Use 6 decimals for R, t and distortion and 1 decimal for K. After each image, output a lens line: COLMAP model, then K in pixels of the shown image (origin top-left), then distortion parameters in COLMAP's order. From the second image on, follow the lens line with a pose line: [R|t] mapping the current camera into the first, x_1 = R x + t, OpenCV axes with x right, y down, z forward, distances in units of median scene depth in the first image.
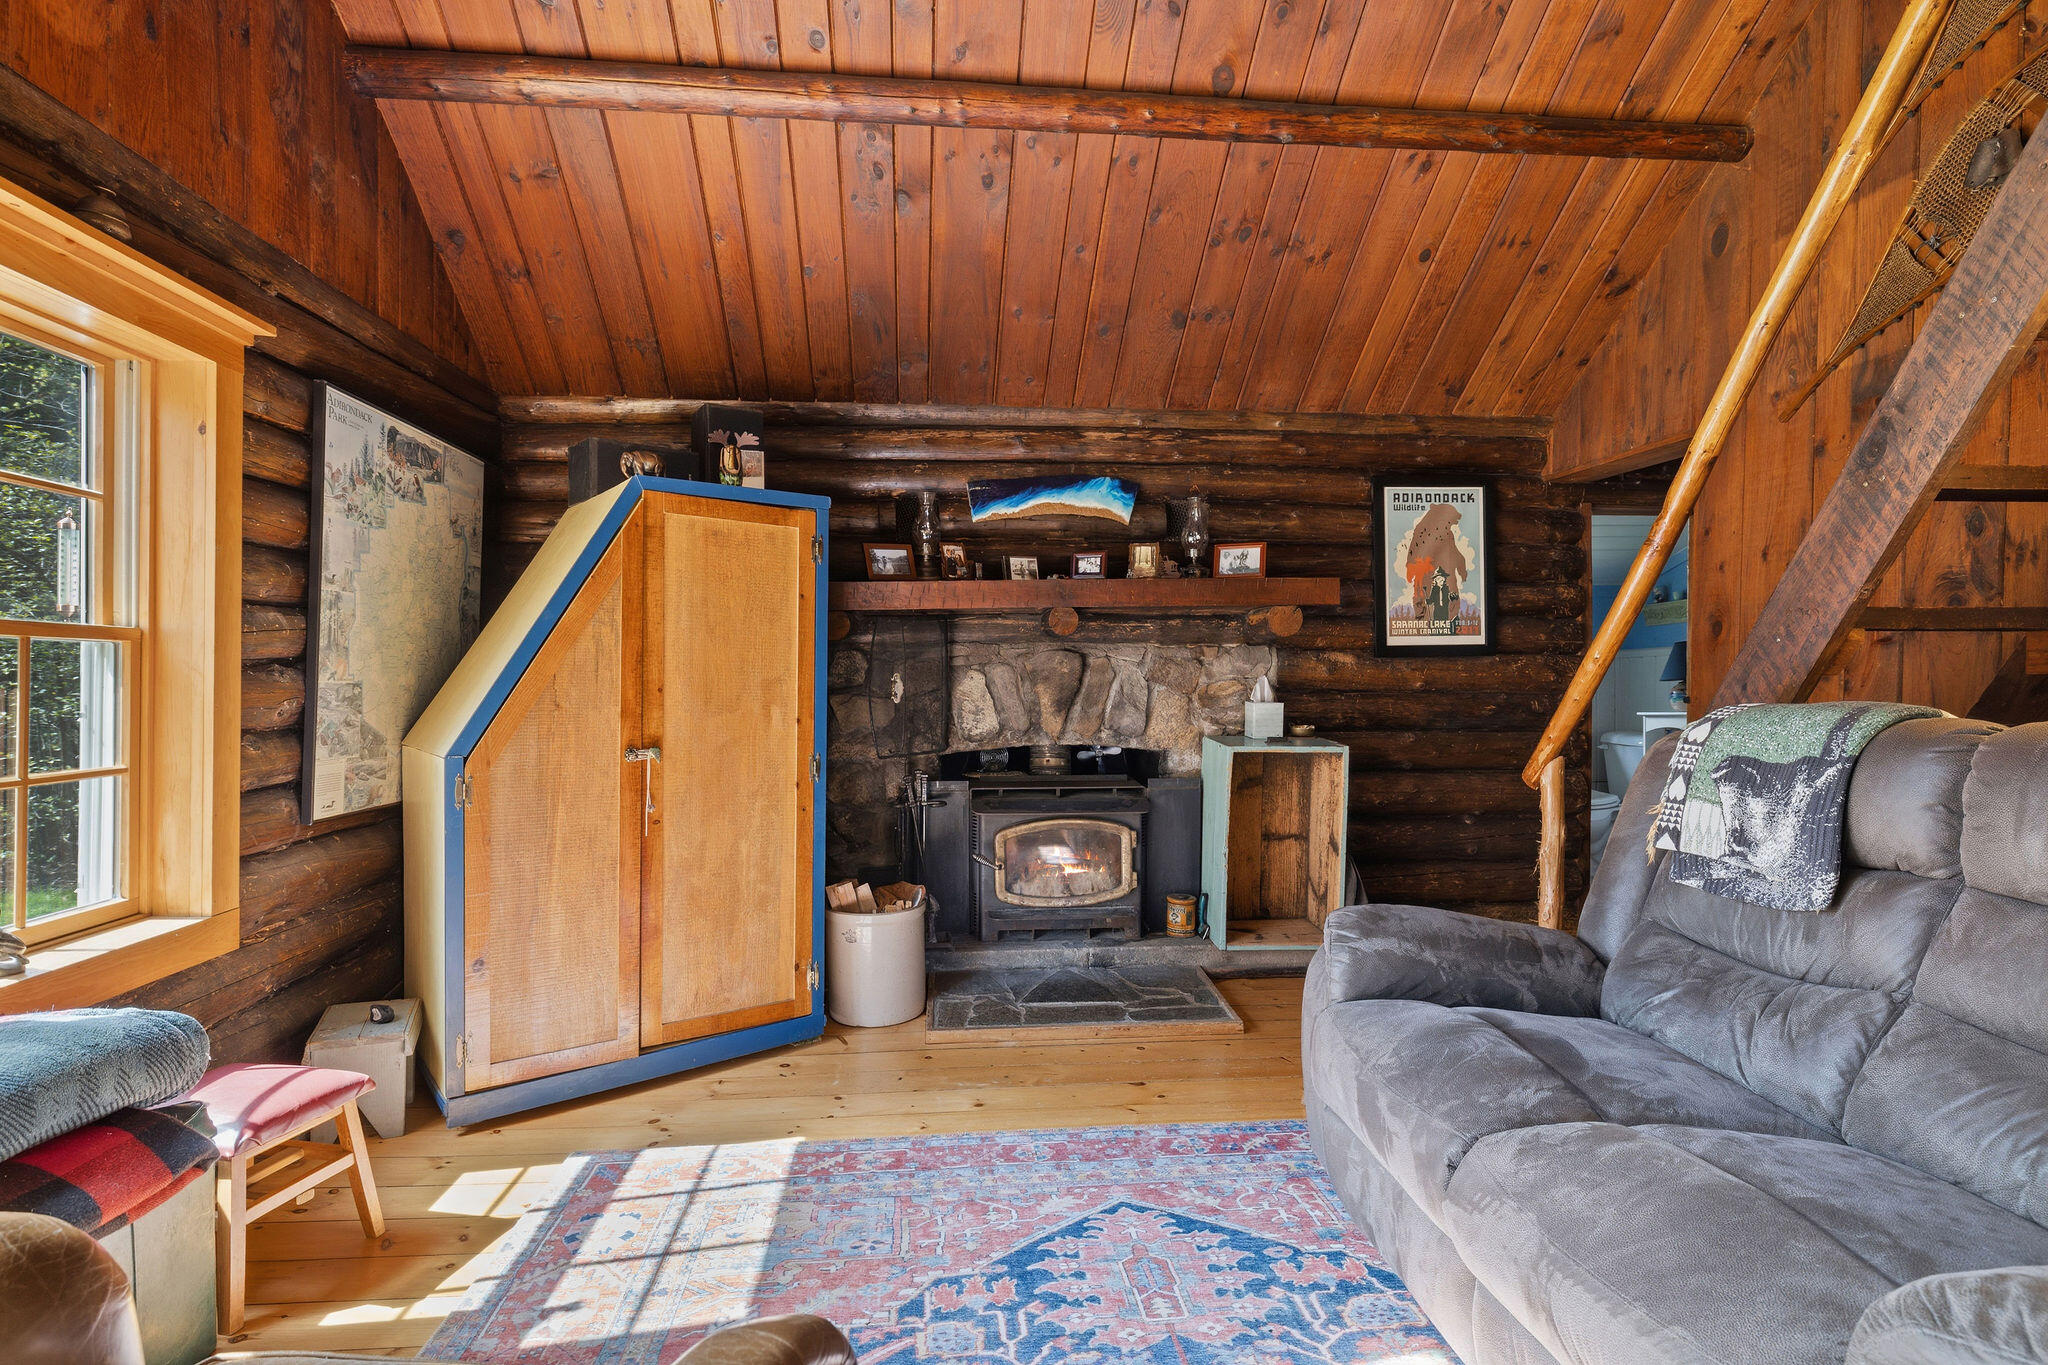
lens RADIAL K [[1096.0, 0, 1024.0], [0, 1096.0, 682.5], [0, 0, 1]] dist [0.000374, 0.000099]
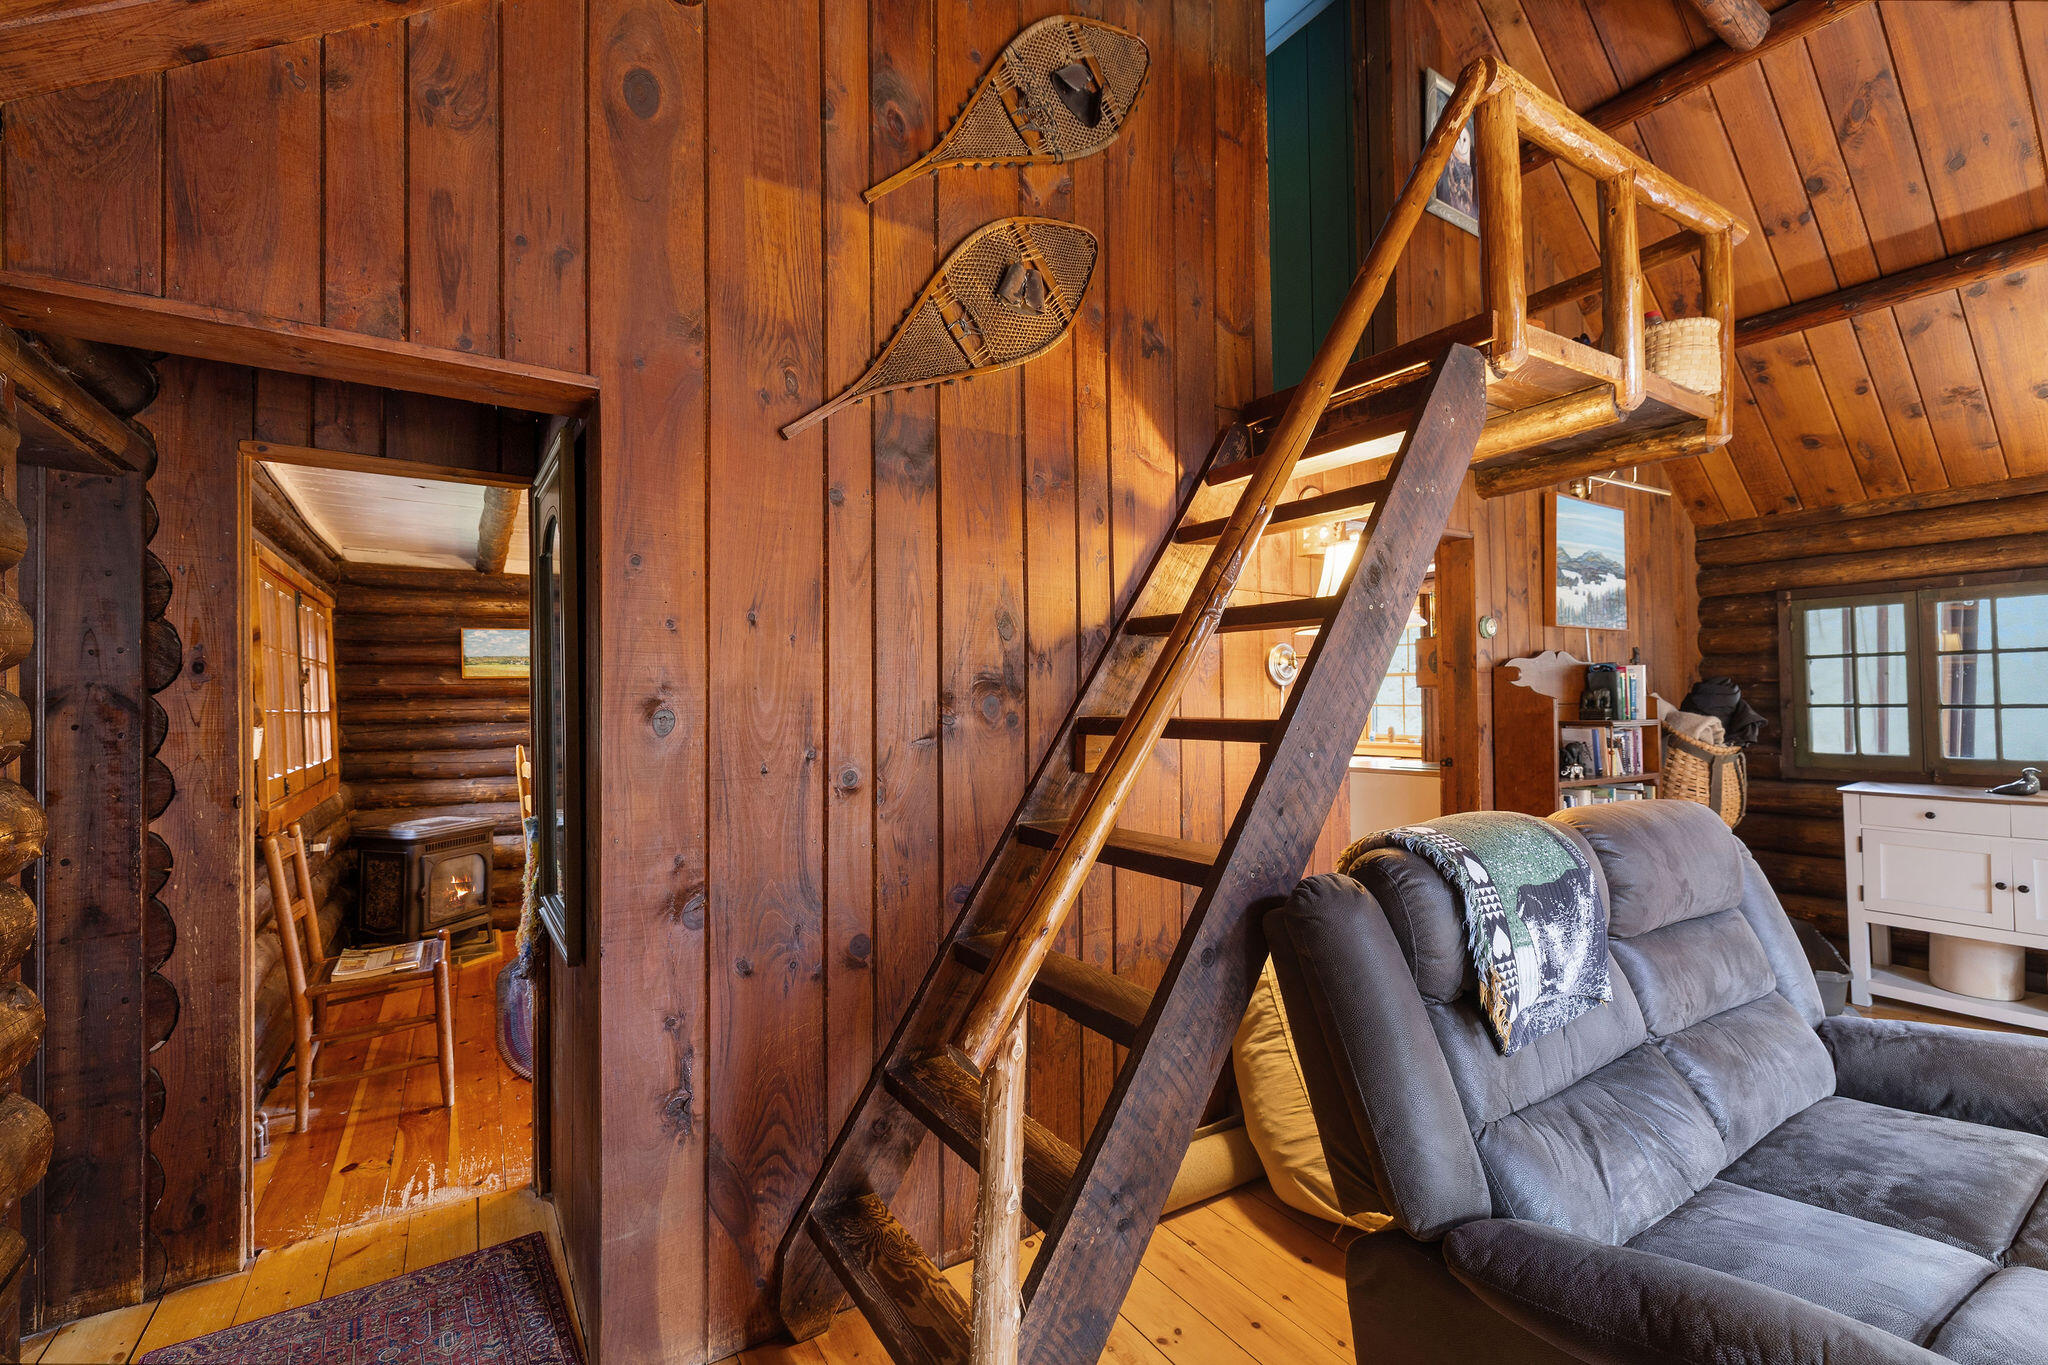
lens RADIAL K [[862.5, 0, 1024.0], [0, 862.5, 682.5], [0, 0, 1]] dist [0.000178, 0.000036]
pose [[-0.469198, 0.019557, 0.882877, 0.195266], [0.014826, 0.999788, -0.014268, -0.102979], [-0.882969, 0.006395, -0.469388, 1.713948]]
